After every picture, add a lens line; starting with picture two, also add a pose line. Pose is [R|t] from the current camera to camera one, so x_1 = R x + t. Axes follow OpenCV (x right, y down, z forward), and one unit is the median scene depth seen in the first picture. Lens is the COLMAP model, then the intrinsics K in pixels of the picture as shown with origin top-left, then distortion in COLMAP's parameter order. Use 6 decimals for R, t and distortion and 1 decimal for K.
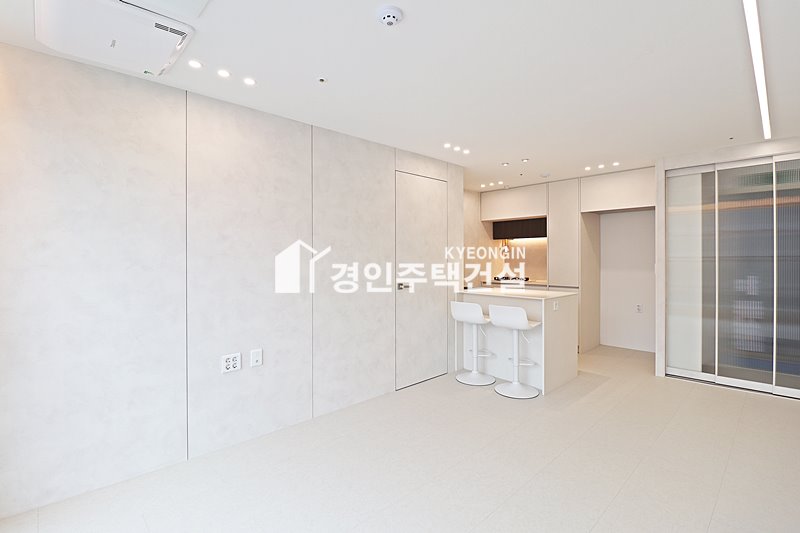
lens RADIAL K [[368.6, 0, 400.3], [0, 368.6, 260.1], [0, 0, 1]] dist [-0.007352, -0.009406]
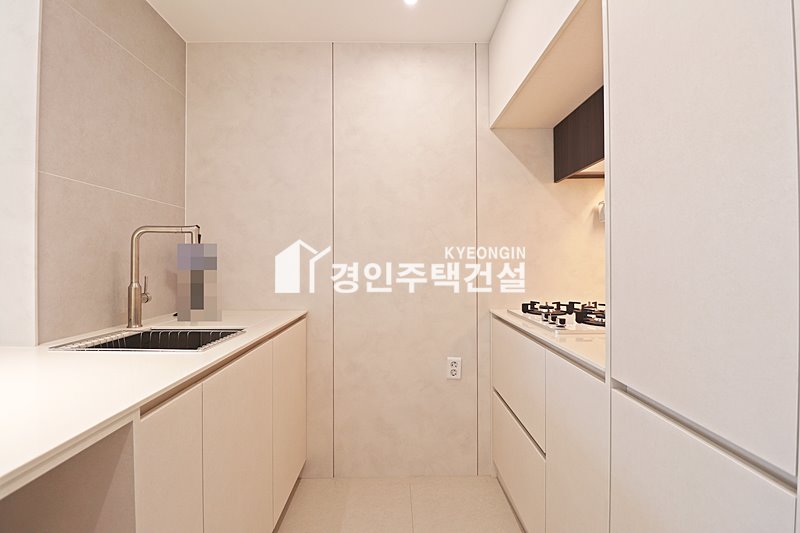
lens RADIAL K [[368.6, 0, 398.0], [0, 368.6, 254.2], [0, 0, 1]] dist [-0.007352, -0.009406]
pose [[0.728697, -0.010869, -0.684750, 0.555125], [-0.005030, 0.999762, -0.021222, 0.020532], [0.684818, 0.018909, 0.728469, 1.018882]]
